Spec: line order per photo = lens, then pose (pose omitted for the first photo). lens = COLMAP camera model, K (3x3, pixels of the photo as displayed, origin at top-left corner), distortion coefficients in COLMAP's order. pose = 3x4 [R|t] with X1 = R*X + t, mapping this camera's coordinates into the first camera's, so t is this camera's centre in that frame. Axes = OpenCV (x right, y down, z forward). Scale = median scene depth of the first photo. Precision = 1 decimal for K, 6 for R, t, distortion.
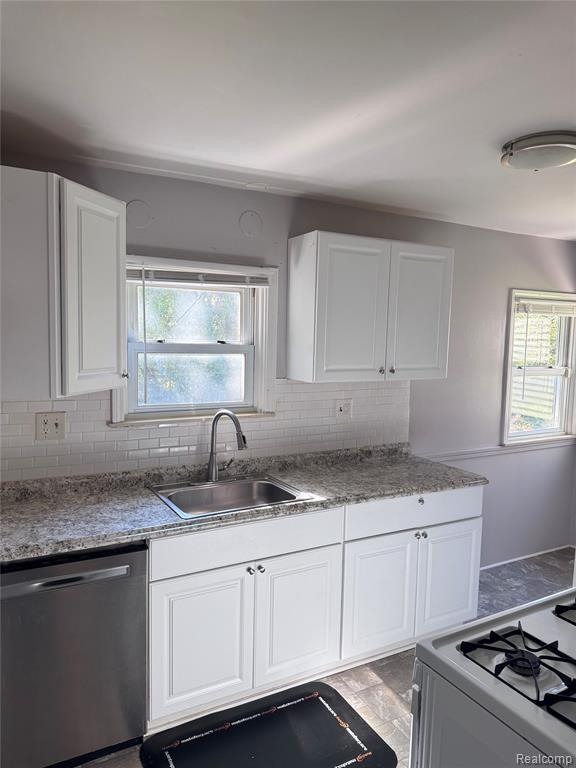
lens RADIAL K [[537.9, 0, 284.3], [0, 537.9, 381.0], [0, 0, 1]] dist [0.049601, -0.071696]
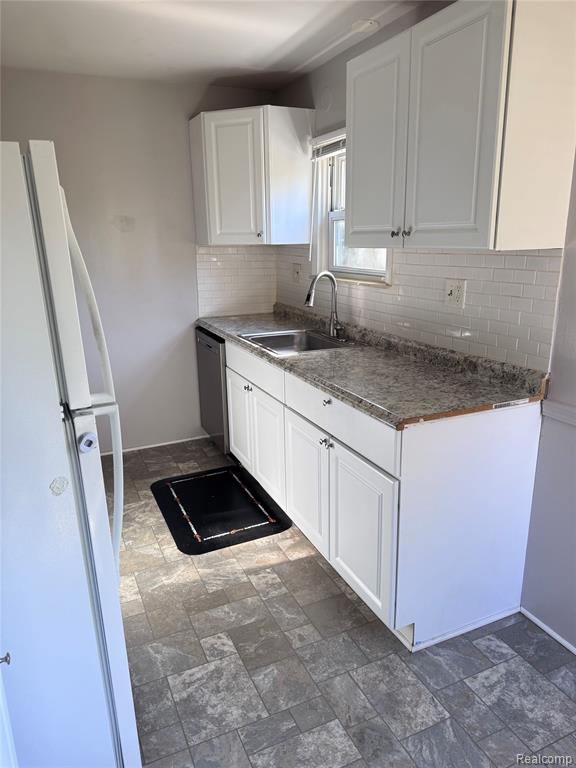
lens RADIAL K [[537.9, 0, 286.1], [0, 537.9, 389.2], [0, 0, 1]] dist [0.049601, -0.071696]
pose [[-0.066528, 0.257087, -0.964096, 0.923459], [-0.071016, 0.962566, 0.261580, 0.002329], [0.995254, 0.085869, -0.045780, 0.892357]]
